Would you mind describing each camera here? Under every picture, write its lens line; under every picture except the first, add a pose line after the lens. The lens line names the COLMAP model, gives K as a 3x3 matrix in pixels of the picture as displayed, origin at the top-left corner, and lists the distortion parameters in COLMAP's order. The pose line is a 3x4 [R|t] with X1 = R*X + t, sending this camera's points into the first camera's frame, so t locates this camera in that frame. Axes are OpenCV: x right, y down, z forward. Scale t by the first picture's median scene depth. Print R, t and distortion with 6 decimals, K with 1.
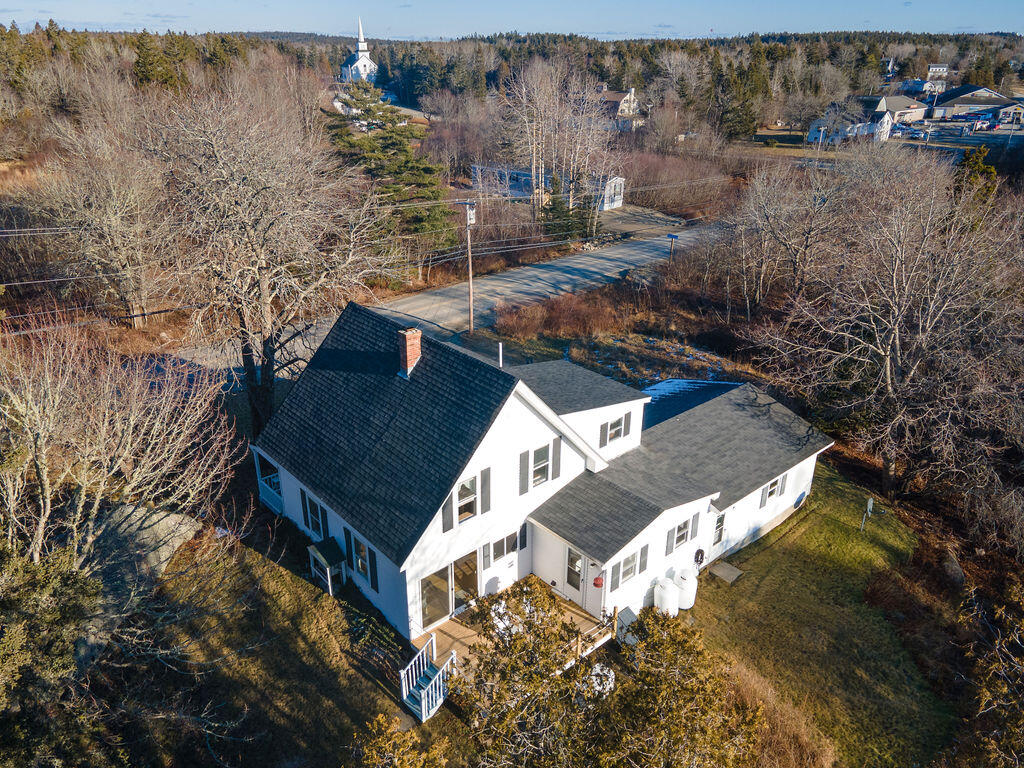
lens RADIAL K [[737.9, 0, 508.0], [0, 737.9, 379.2], [0, 0, 1]] dist [0.041054, 0.008061]
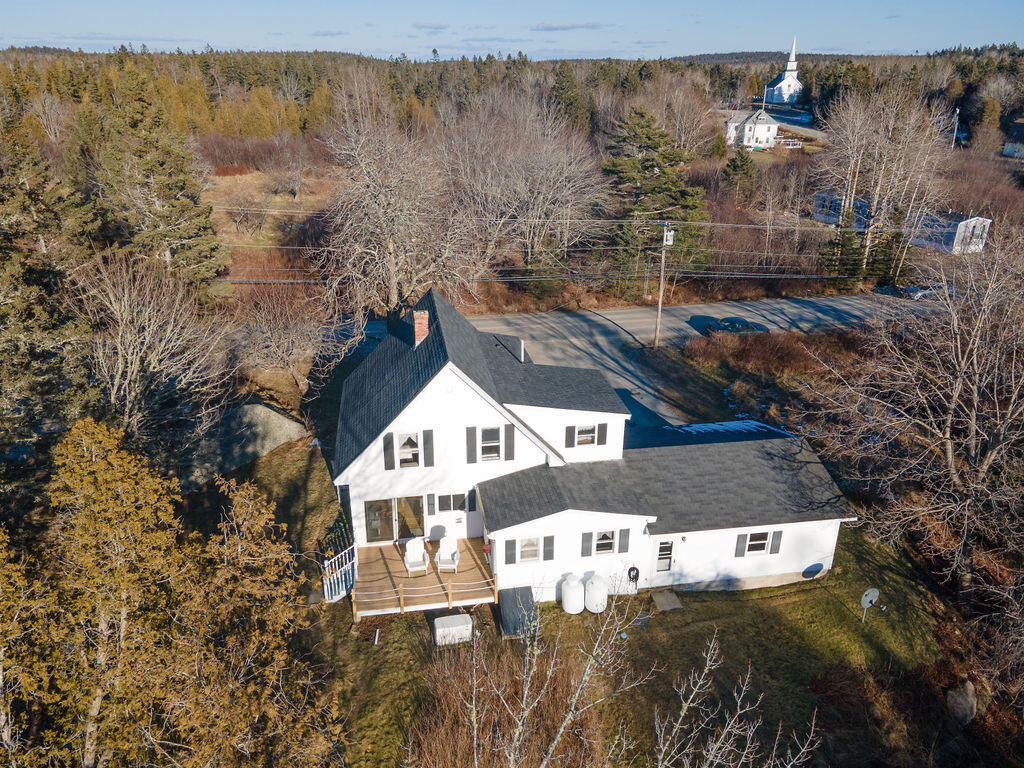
lens RADIAL K [[737.9, 0, 508.0], [0, 737.9, 379.2], [0, 0, 1]] dist [0.041054, 0.008061]
pose [[0.847252, 0.199590, -0.492269, 0.560771], [-0.210222, 0.977051, 0.034328, -0.025462], [0.487823, 0.074401, 0.869766, -0.002740]]
